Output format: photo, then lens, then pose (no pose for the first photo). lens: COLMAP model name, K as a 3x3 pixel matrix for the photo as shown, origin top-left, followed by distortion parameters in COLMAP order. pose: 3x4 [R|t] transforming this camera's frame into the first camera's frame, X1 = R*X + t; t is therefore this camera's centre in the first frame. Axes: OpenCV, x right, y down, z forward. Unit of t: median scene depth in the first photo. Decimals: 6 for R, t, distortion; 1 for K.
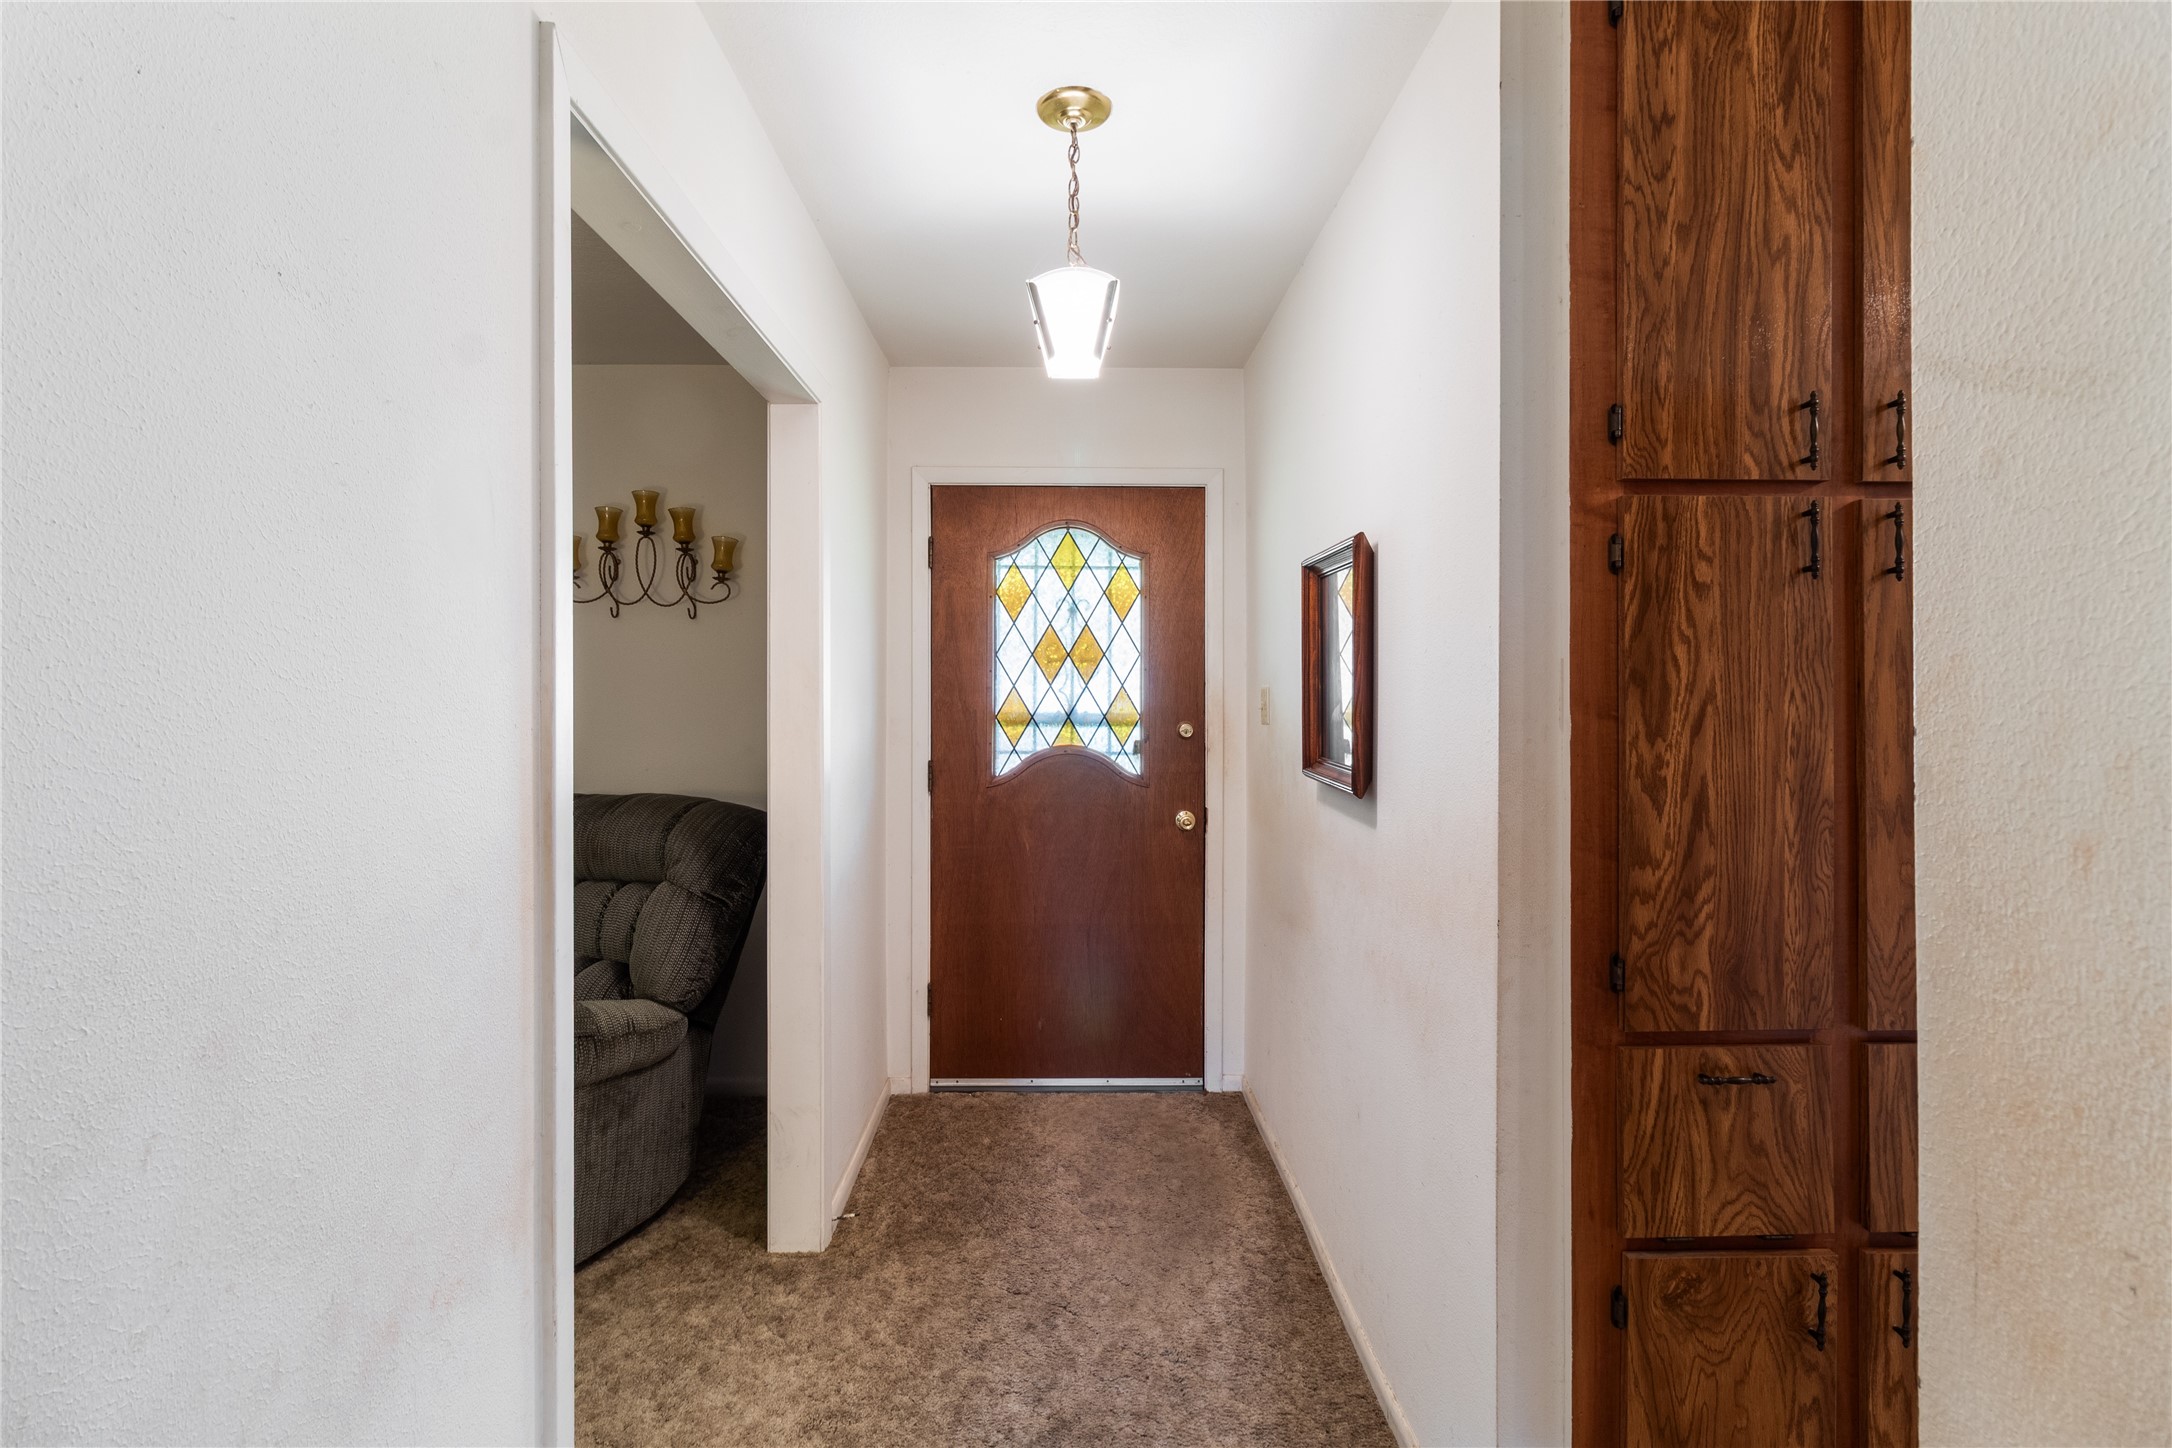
lens RADIAL K [[981.1, 0, 1082.5], [0, 981.1, 700.3], [0, 0, 1]] dist [0.000915, 0.000511]
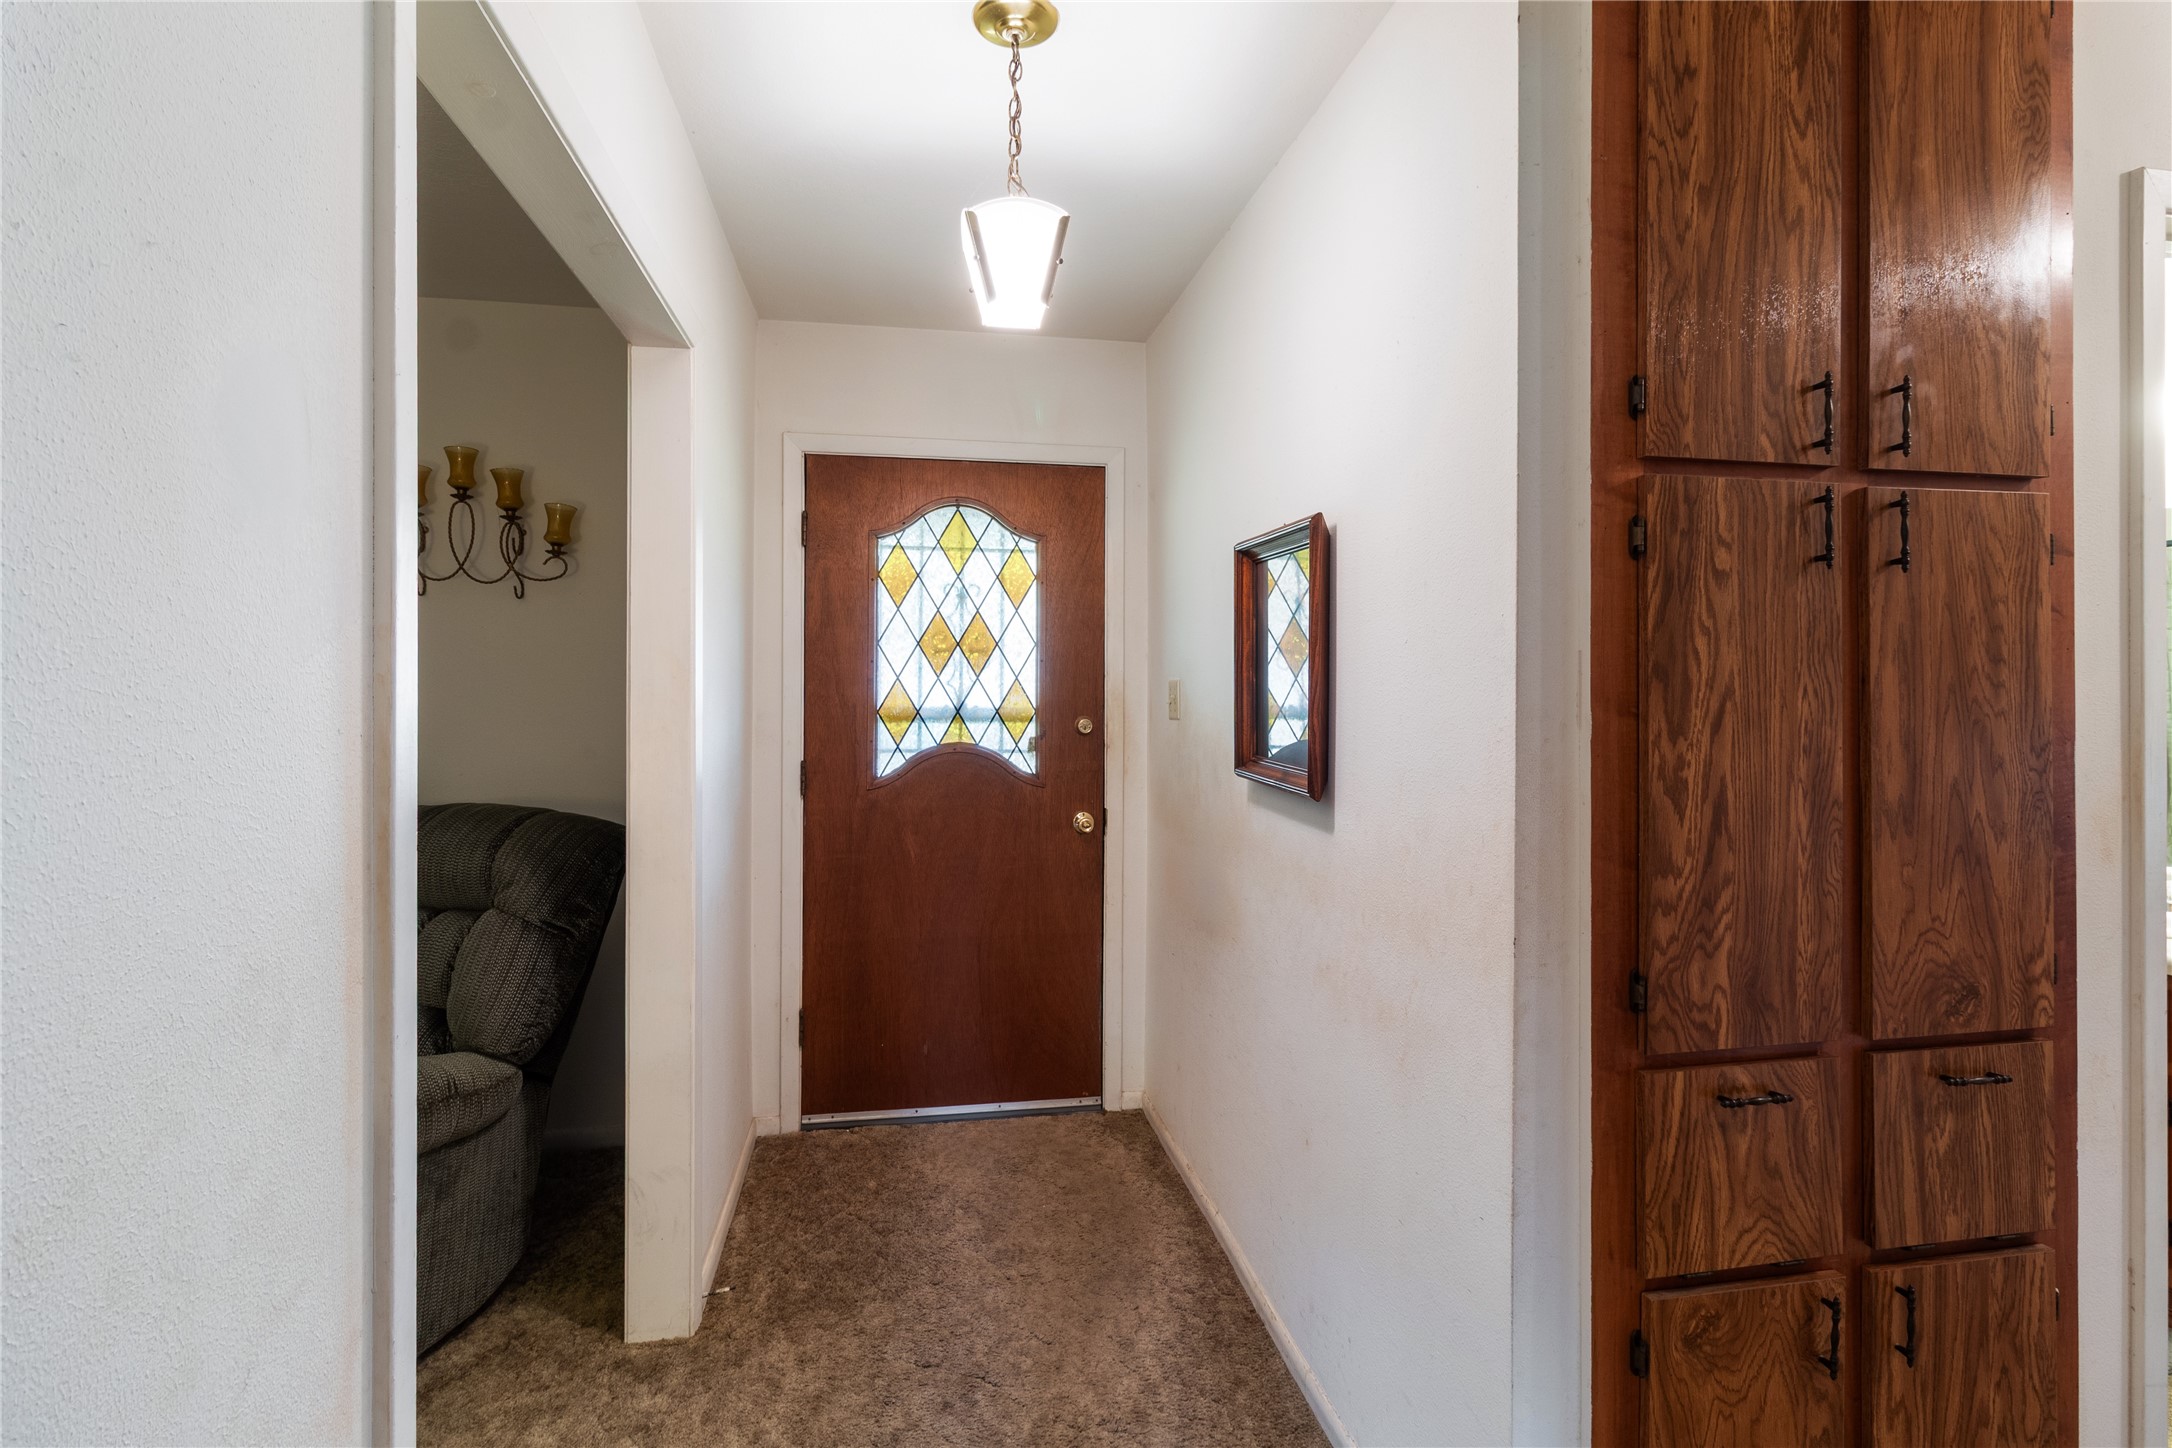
lens RADIAL K [[1007.8, 0, 1085.5], [0, 1007.8, 690.6], [0, 0, 1]] dist [0.001073, 0.000132]
pose [[0.988374, 0.001620, 0.152035, -0.112327], [-0.001249, 0.999996, -0.002535, -0.001936], [-0.152038, 0.002315, 0.988372, 0.140339]]
